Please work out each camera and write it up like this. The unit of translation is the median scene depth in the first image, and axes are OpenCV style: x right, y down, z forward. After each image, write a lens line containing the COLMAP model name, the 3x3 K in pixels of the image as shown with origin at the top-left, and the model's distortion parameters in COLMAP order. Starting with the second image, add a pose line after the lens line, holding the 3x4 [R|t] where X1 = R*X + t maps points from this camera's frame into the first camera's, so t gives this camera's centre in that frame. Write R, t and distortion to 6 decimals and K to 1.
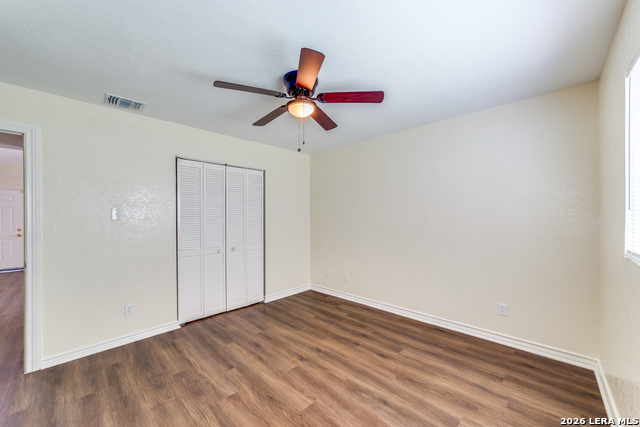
lens RADIAL K [[247.9, 0, 321.2], [0, 247.9, 215.1], [0, 0, 1]] dist [-0.010775, 0.000426]
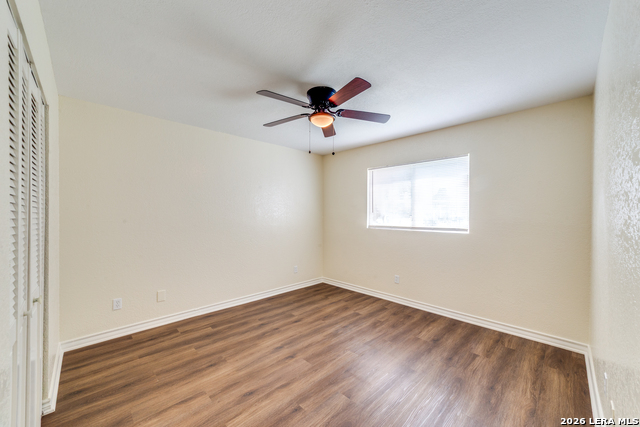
lens RADIAL K [[245.1, 0, 322.7], [0, 245.1, 211.5], [0, 0, 1]] dist [-0.023702, 0.007746]
pose [[0.024842, 0.016036, 0.999563, -0.924025], [-0.006426, 0.999853, -0.015881, 0.009112], [-0.999671, -0.006029, 0.024941, 0.741850]]
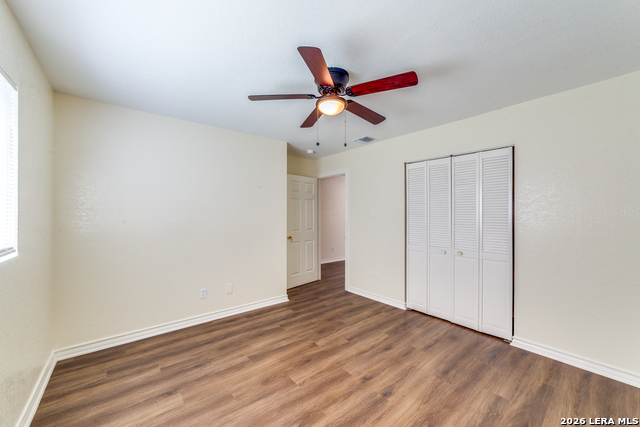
lens RADIAL K [[247.9, 0, 321.2], [0, 247.9, 215.1], [0, 0, 1]] dist [-0.010775, 0.000426]
pose [[-0.111643, 0.012045, -0.993675, 0.690189], [0.003433, 0.999925, 0.011735, -0.004709], [0.993742, -0.002101, -0.111676, 0.818115]]
